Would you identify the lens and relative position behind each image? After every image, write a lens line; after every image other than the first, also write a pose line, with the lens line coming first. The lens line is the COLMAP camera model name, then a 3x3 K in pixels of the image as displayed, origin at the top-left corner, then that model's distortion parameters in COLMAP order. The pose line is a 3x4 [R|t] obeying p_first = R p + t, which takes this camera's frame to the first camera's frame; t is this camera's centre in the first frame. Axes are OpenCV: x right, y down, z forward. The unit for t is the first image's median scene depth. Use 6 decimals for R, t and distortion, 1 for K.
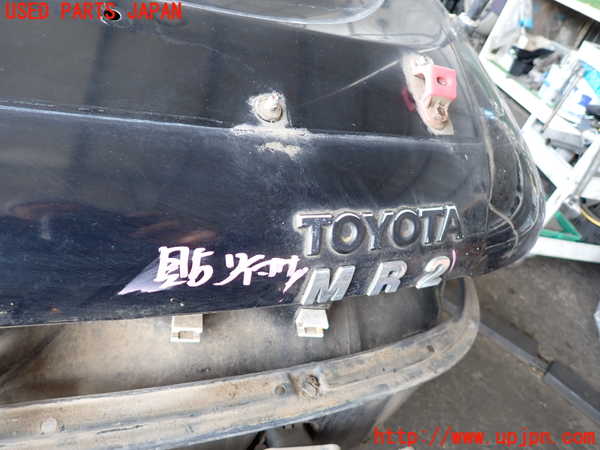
lens RADIAL K [[448.2, 0, 298.8], [0, 448.2, 226.4], [0, 0, 1]] dist [0.019439, -0.015490]
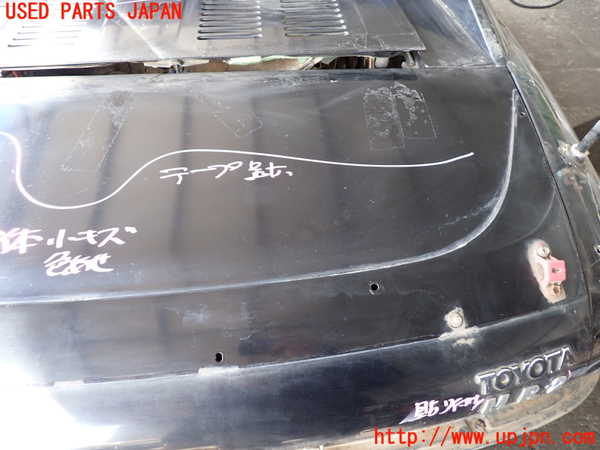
lens RADIAL K [[448.2, 0, 299.4], [0, 448.2, 225.5], [0, 0, 1]] dist [0.019439, -0.015490]
pose [[0.961513, -0.091712, -0.259001, -0.163151], [0.123692, 0.986207, 0.109978, -0.898445], [0.245343, -0.137782, 0.959595, -0.910068]]
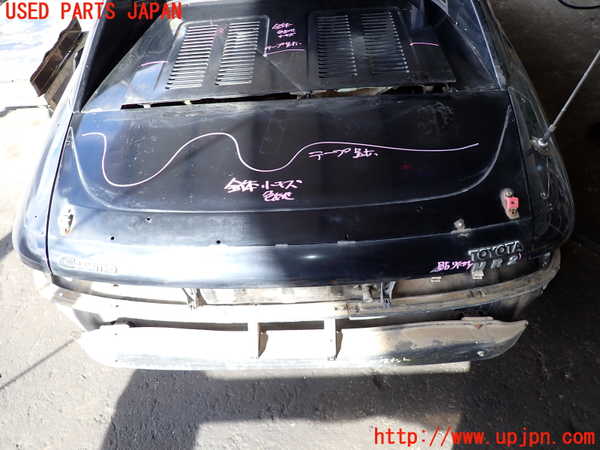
lens RADIAL K [[448.2, 0, 299.6], [0, 448.2, 225.2], [0, 0, 1]] dist [0.019439, -0.015490]
pose [[0.926021, -0.068657, -0.371175, 0.092723], [0.119206, 0.986189, 0.114983, -0.830709], [0.358154, -0.150723, 0.921416, -2.995510]]
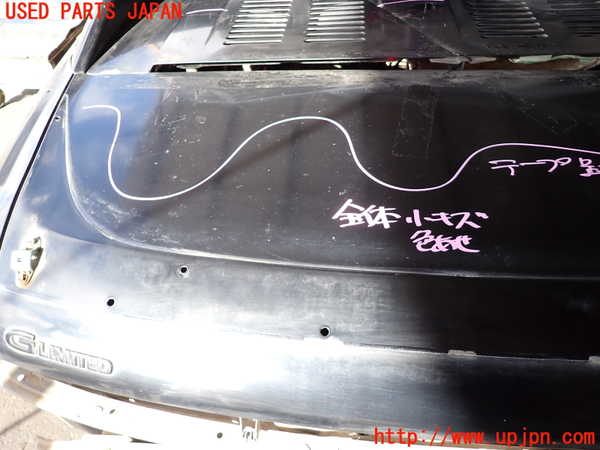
lens RADIAL K [[448.2, 0, 299.5], [0, 448.2, 225.0], [0, 0, 1]] dist [0.019439, -0.015490]
pose [[0.911700, -0.013165, -0.410645, -1.304097], [0.051163, 0.995345, 0.081680, -0.920654], [0.407657, -0.095478, 0.908130, -1.412104]]
